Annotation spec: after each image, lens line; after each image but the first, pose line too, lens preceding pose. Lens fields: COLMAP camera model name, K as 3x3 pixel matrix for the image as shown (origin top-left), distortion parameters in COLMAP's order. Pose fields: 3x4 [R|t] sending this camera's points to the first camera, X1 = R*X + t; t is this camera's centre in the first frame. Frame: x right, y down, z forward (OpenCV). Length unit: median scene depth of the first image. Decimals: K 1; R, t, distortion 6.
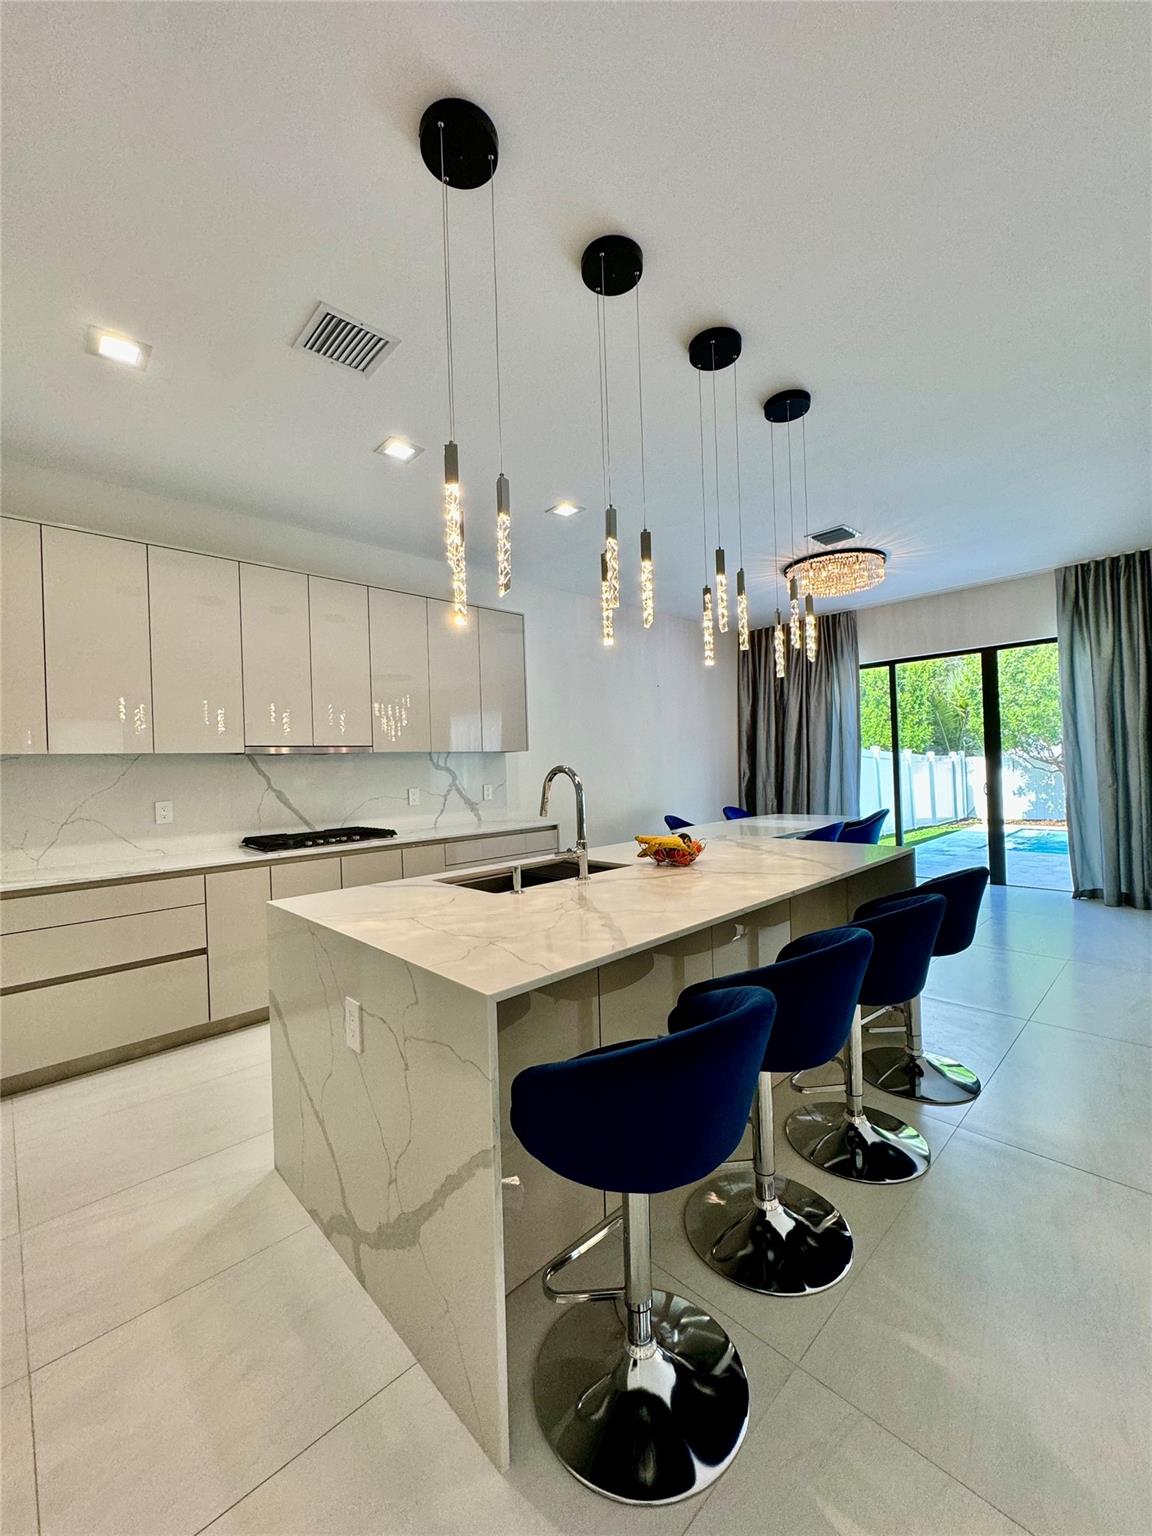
lens RADIAL K [[606.0, 0, 576.0], [0, 606.0, 768.0], [0, 0, 1]] dist [0.001366, -0.000092]
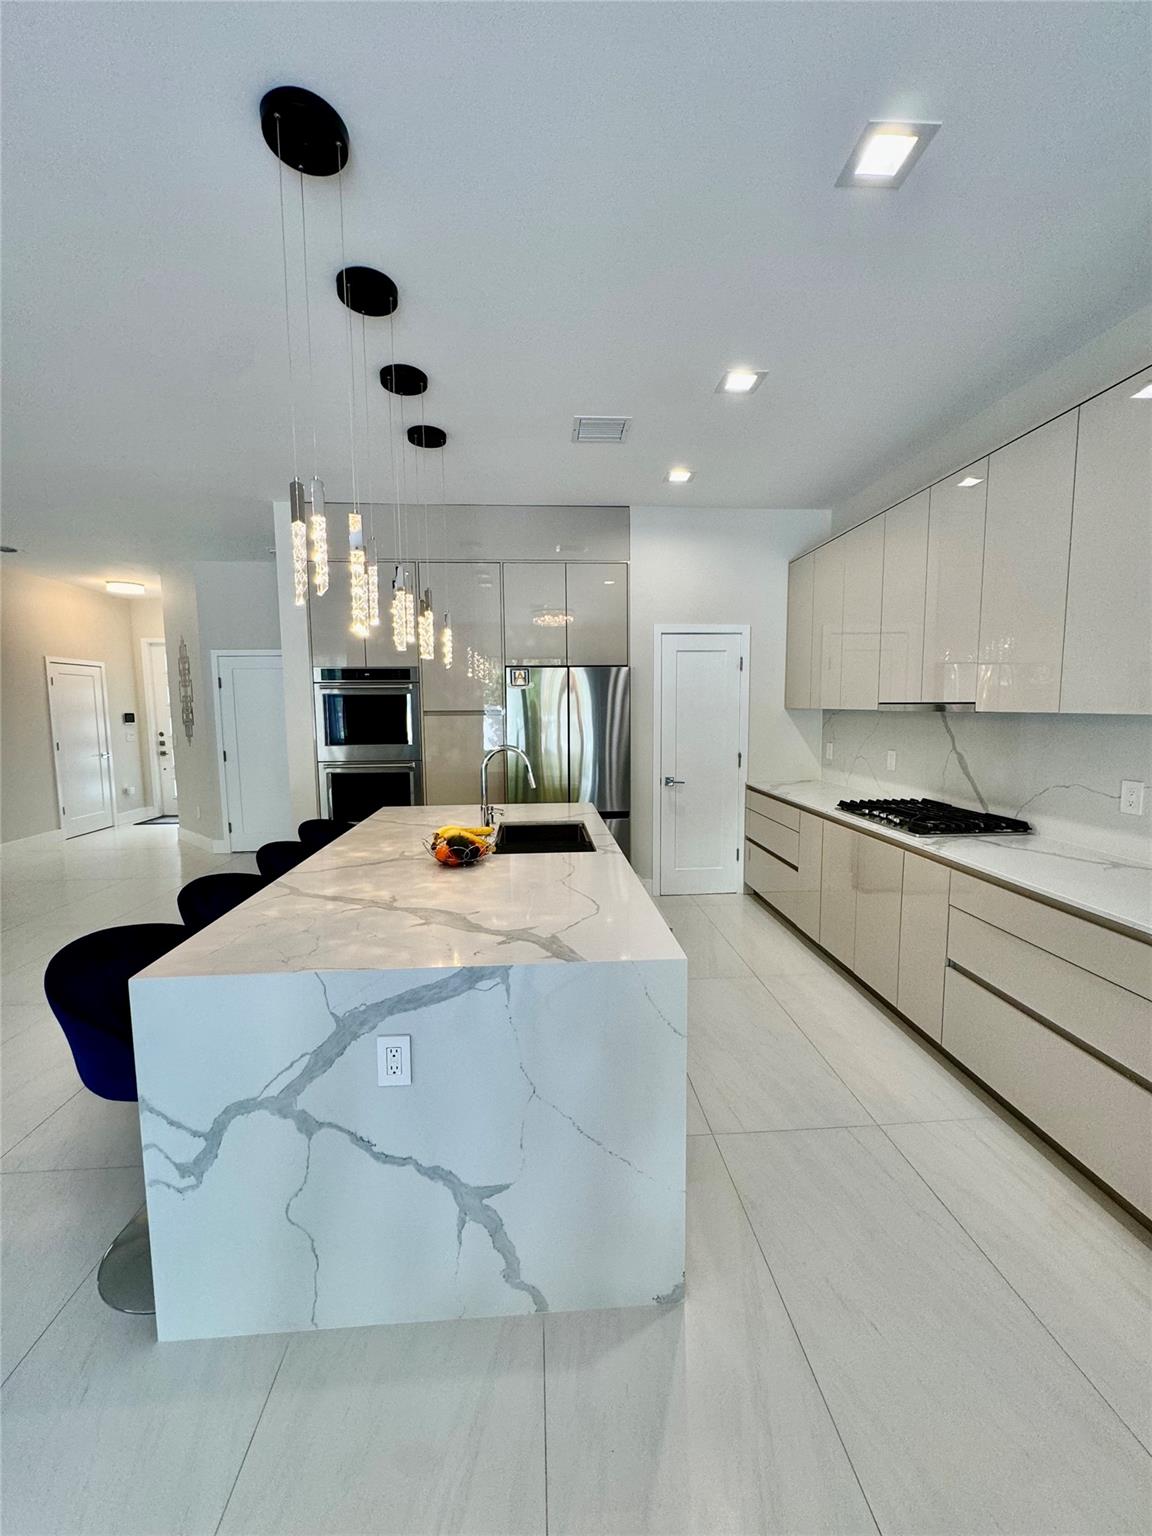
lens RADIAL K [[606.0, 0, 576.0], [0, 606.0, 768.0], [0, 0, 1]] dist [0.001366, -0.000092]
pose [[-0.643331, 0.117719, -0.756483, 0.475434], [0.031094, 0.991310, 0.127818, -0.065361], [0.764956, 0.058707, -0.641401, 1.129412]]
